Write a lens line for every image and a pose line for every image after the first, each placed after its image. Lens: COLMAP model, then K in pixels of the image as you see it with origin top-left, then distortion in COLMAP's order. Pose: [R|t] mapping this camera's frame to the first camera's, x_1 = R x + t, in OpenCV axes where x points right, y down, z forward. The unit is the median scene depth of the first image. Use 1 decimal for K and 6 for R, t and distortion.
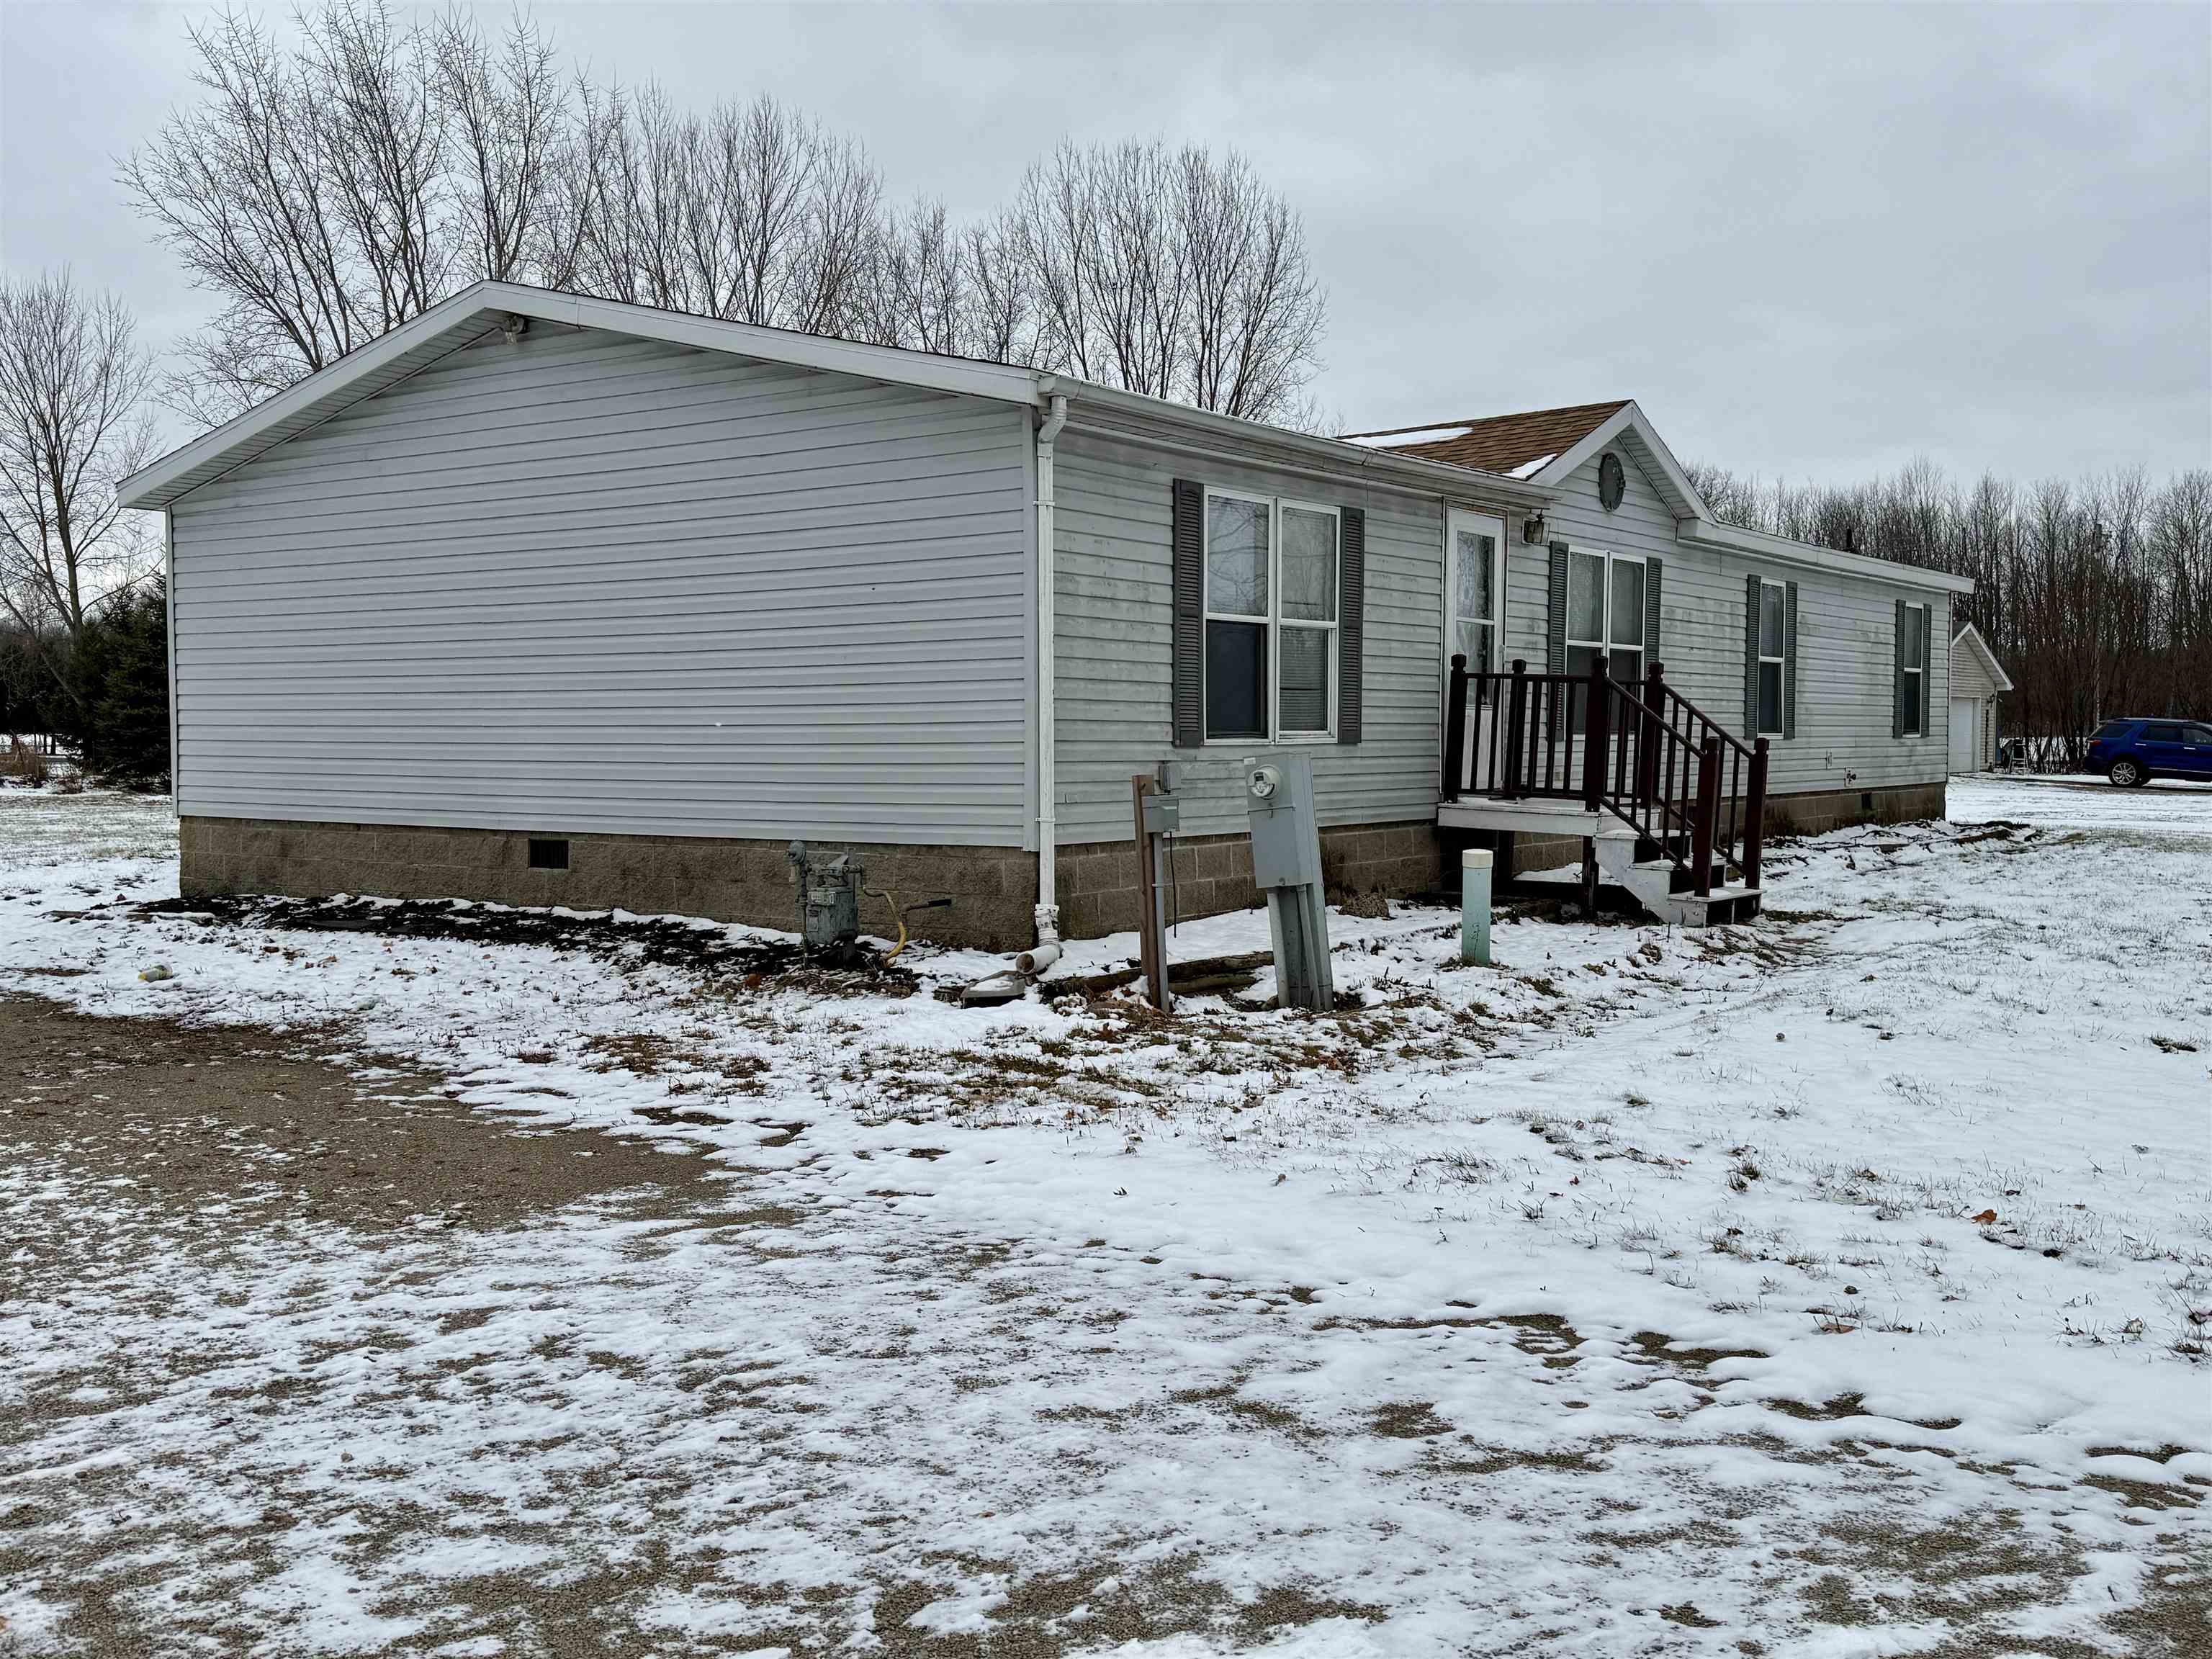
lens RADIAL K [[2145.7, 0, 1115.9], [0, 2145.7, 830.7], [0, 0, 1]] dist [0.069066, 0.000000]
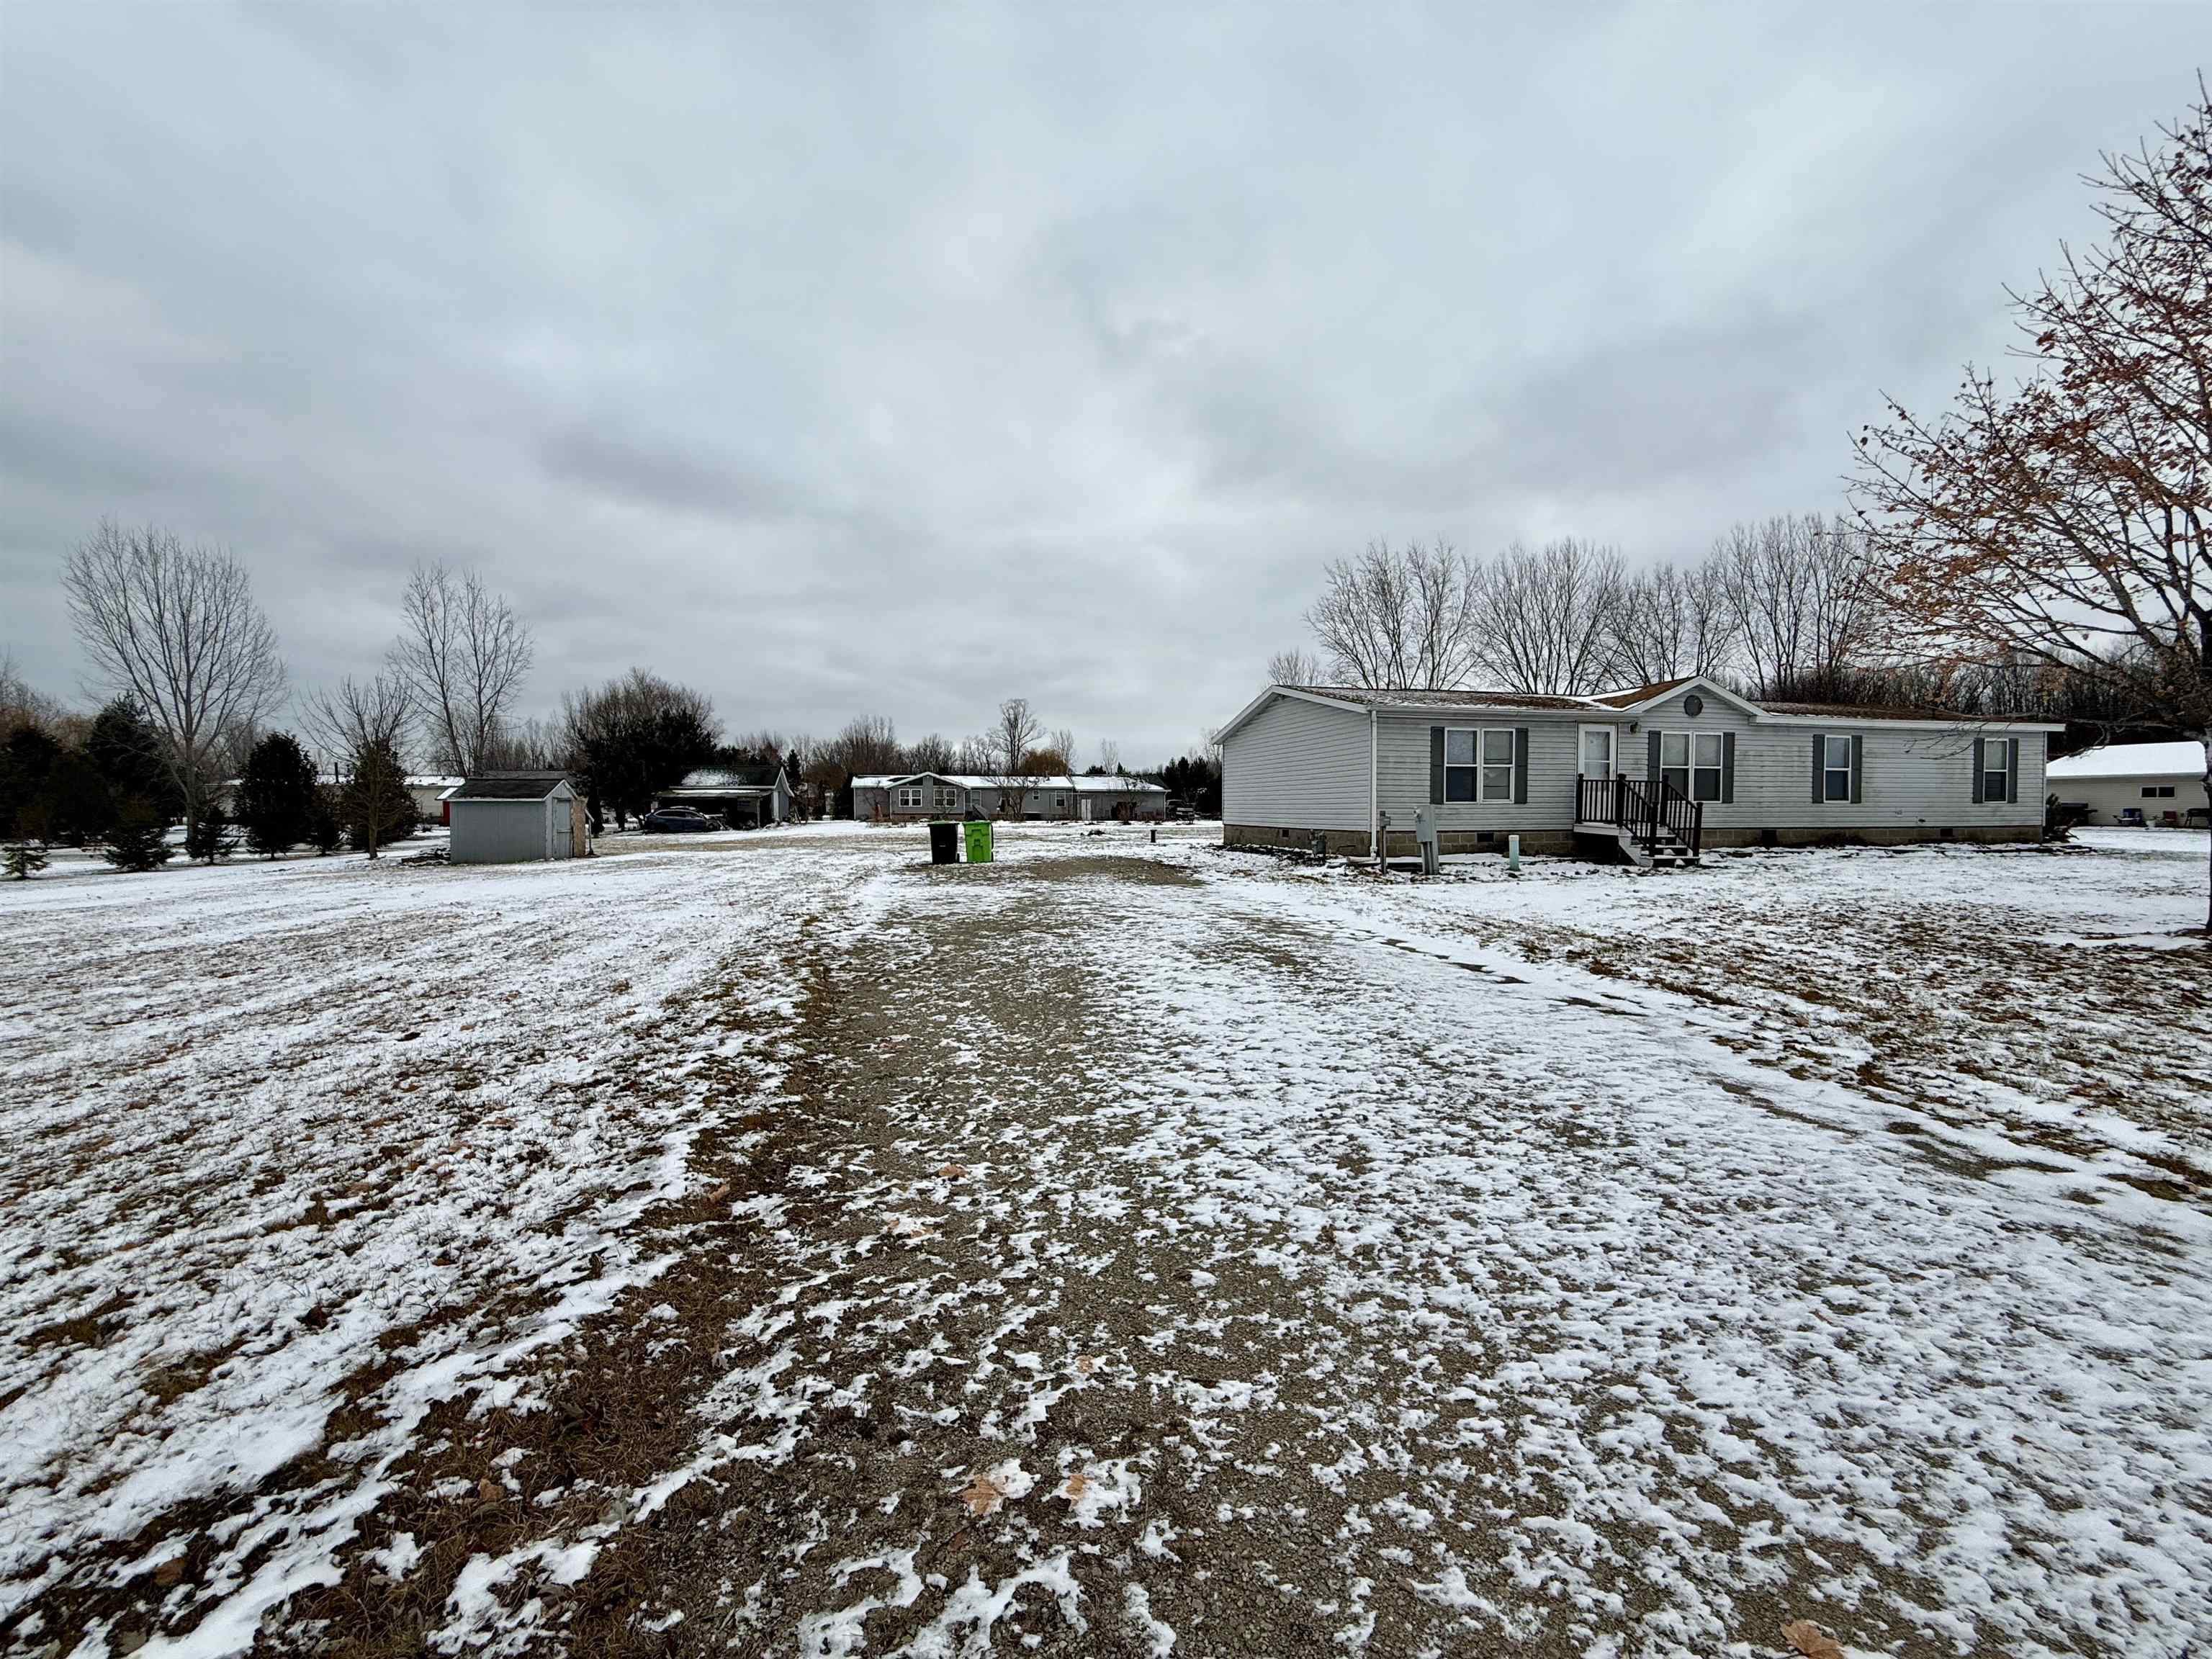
lens RADIAL K [[877.7, 0, 1073.6], [0, 877.7, 828.3], [0, 0, 1]] dist [-0.000037, -0.000065]
pose [[0.740793, 0.019555, -0.671448, 0.457191], [-0.031716, 0.999480, -0.005883, 0.022152], [0.670984, 0.025654, 0.741028, -0.358622]]
